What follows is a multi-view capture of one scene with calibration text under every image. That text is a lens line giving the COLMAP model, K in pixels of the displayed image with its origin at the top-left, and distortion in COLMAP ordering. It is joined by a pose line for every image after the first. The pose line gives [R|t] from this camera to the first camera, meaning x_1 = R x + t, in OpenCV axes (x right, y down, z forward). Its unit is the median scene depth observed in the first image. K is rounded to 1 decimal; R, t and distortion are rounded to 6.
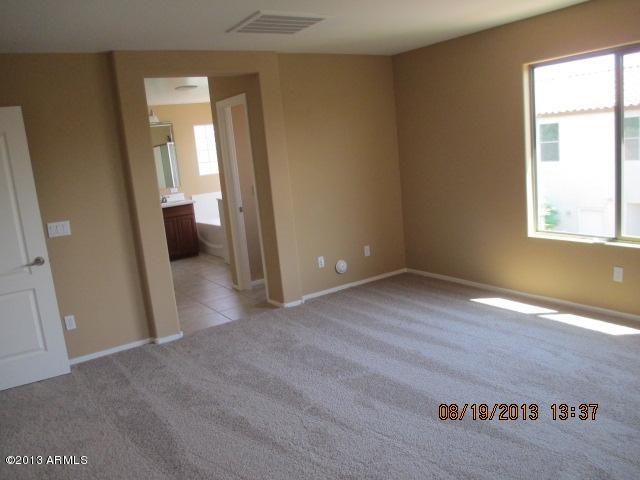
lens RADIAL K [[529.1, 0, 320.0], [0, 529.1, 240.0], [0, 0, 1]] dist [-0.064581, 0.009990]
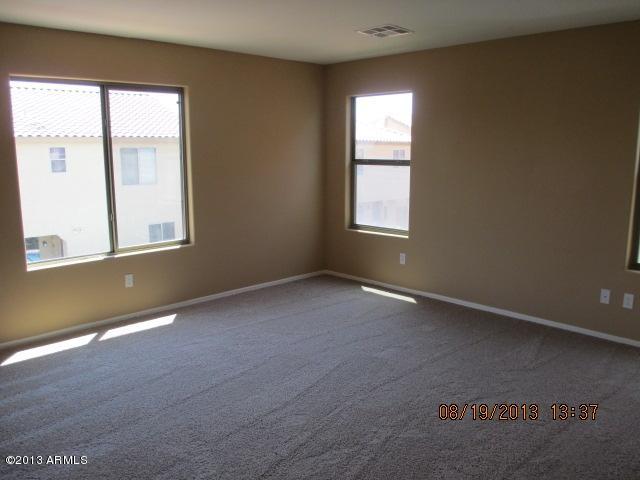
lens RADIAL K [[529.1, 0, 320.0], [0, 529.1, 240.0], [0, 0, 1]] dist [-0.064581, 0.009990]
pose [[-0.196603, -0.092082, 0.976150, -0.628522], [0.181580, 0.974939, 0.128539, -0.093669], [-0.963523, 0.202520, -0.174956, 0.776619]]
